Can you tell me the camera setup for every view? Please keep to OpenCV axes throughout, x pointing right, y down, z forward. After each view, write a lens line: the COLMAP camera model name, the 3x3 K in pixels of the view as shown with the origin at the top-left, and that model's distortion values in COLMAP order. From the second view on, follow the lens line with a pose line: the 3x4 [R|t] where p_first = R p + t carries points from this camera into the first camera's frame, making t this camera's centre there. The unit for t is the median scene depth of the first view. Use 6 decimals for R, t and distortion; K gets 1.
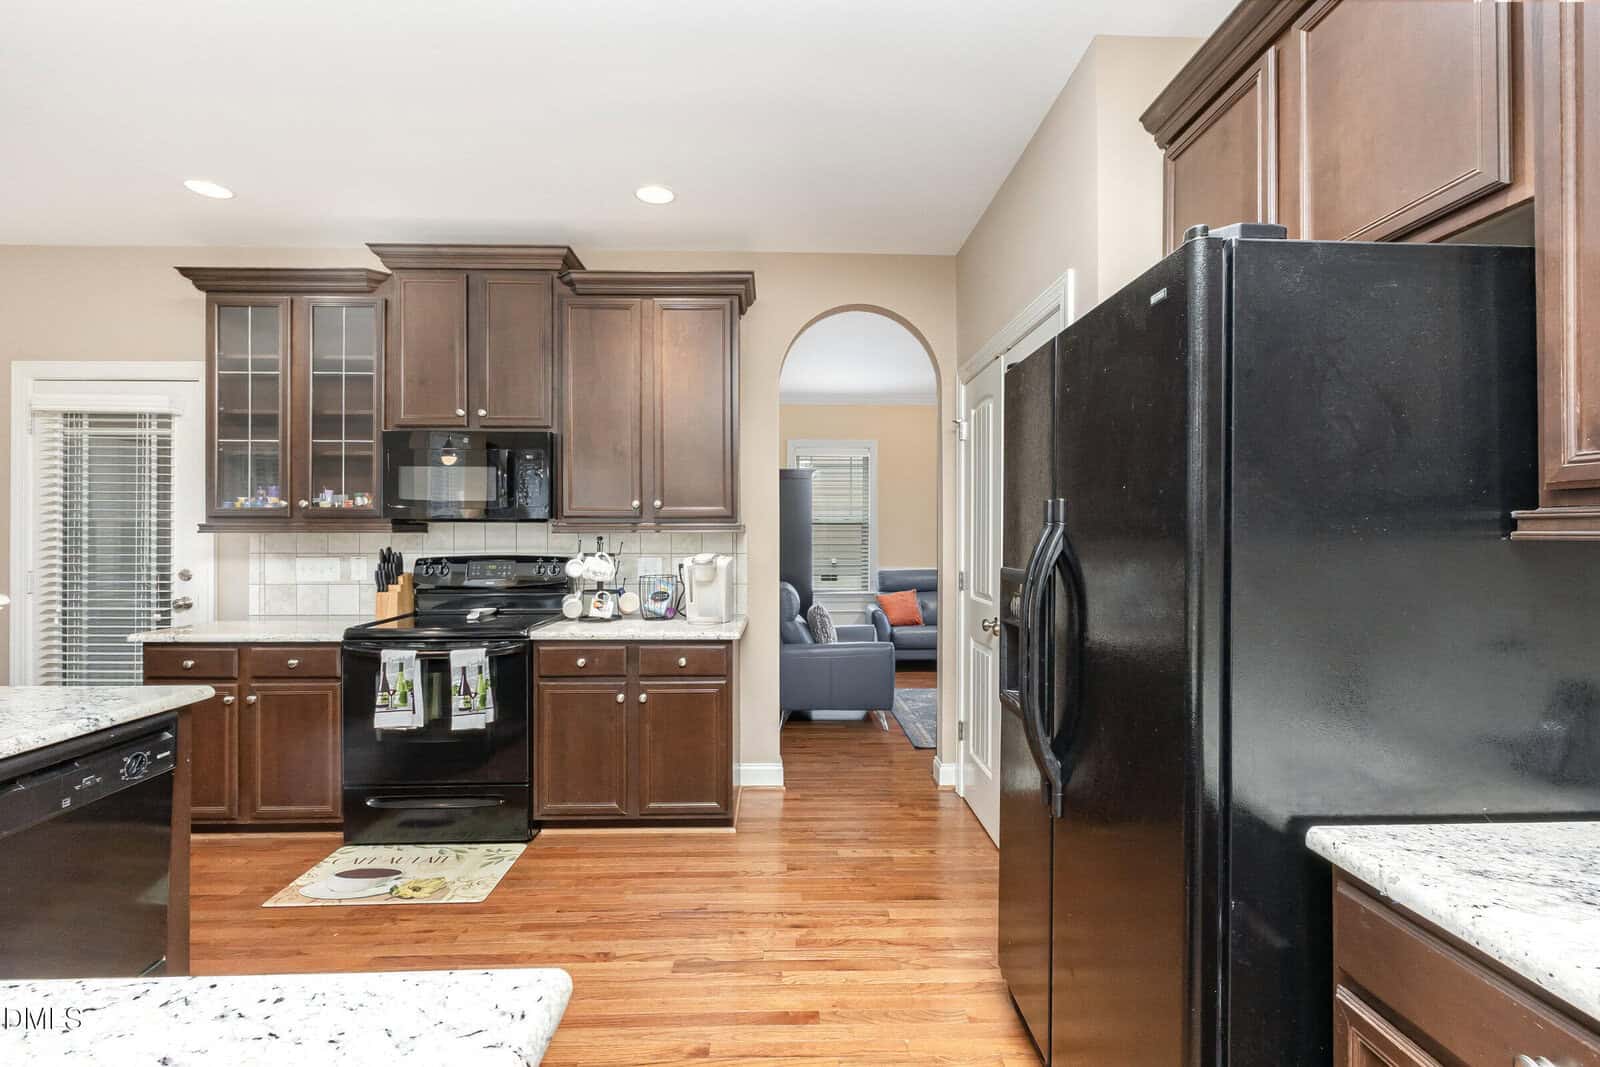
lens RADIAL K [[715.5, 0, 802.4], [0, 715.5, 529.8], [0, 0, 1]] dist [-0.003923, 0.000085]
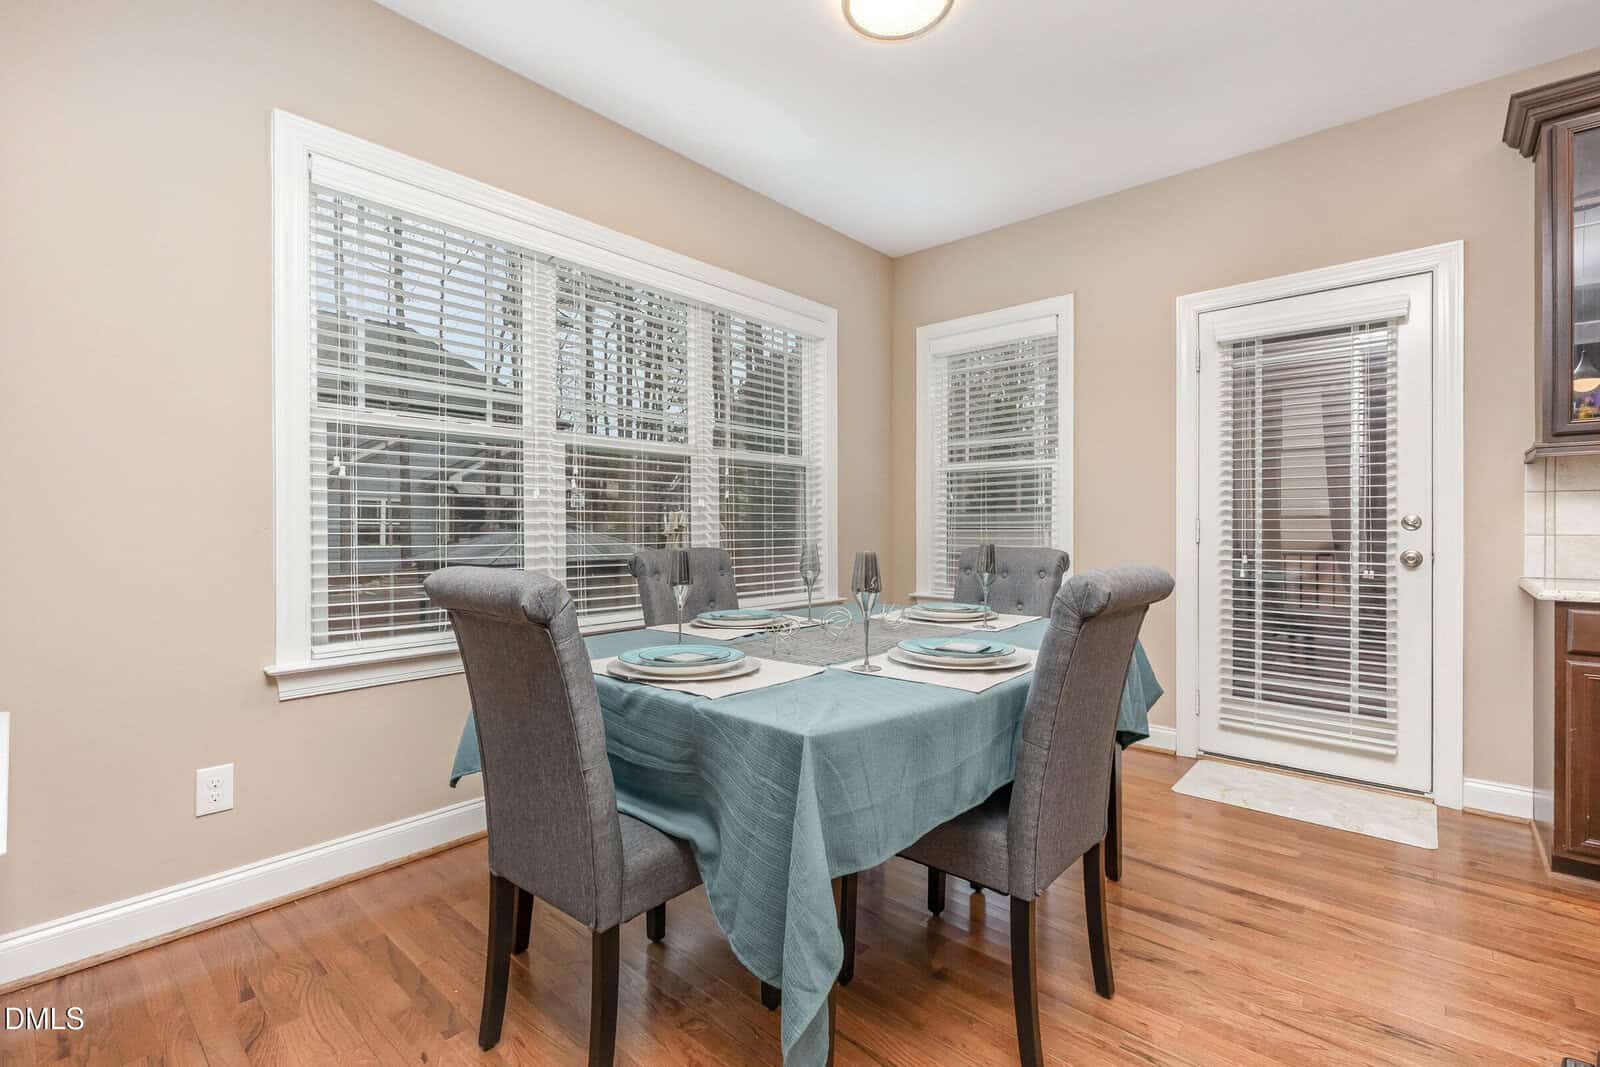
lens RADIAL K [[715.5, 0, 799.3], [0, 715.5, 529.1], [0, 0, 1]] dist [-0.003923, 0.000085]
pose [[0.726710, 0.001067, -0.686944, -0.858944], [0.000546, 0.999998, 0.002131, 0.072933], [0.686944, -0.001924, 0.726708, -0.036576]]
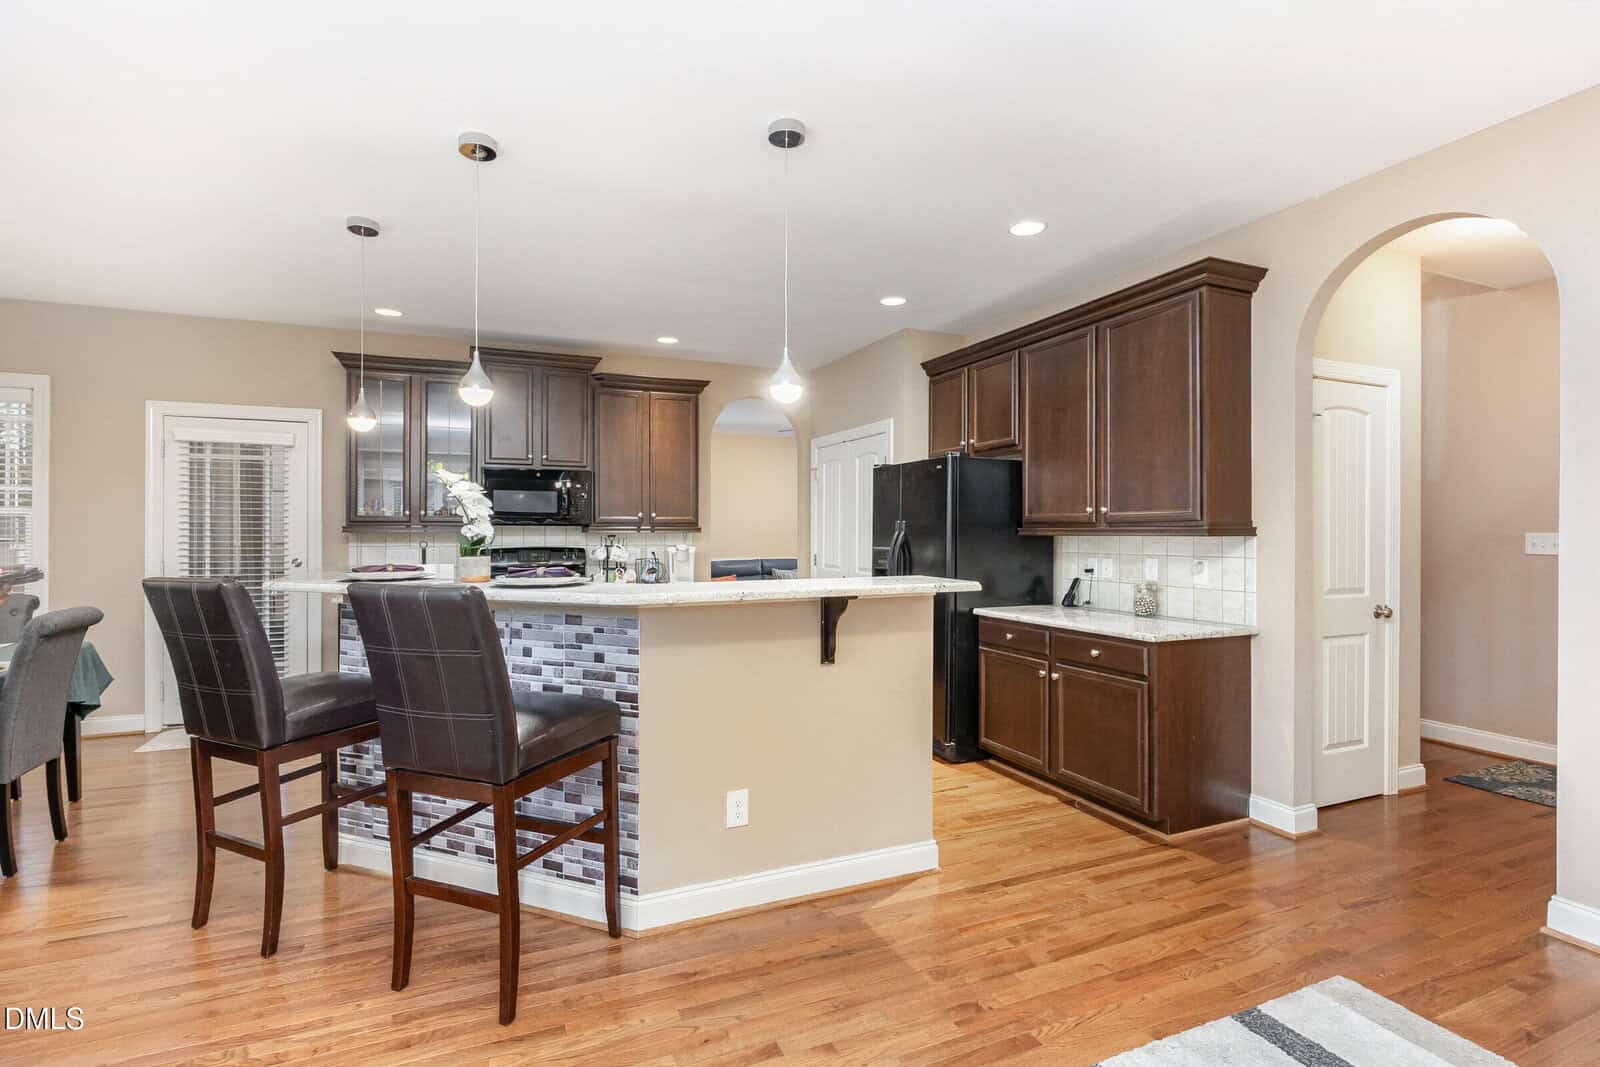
lens RADIAL K [[763.7, 0, 801.5], [0, 763.7, 530.4], [0, 0, 1]] dist [-0.014254, 0.000035]
pose [[0.932329, 0.002789, 0.361600, -0.508229], [-0.003437, 0.999993, 0.001150, -0.004095], [-0.361594, -0.002315, 0.932333, -0.770781]]
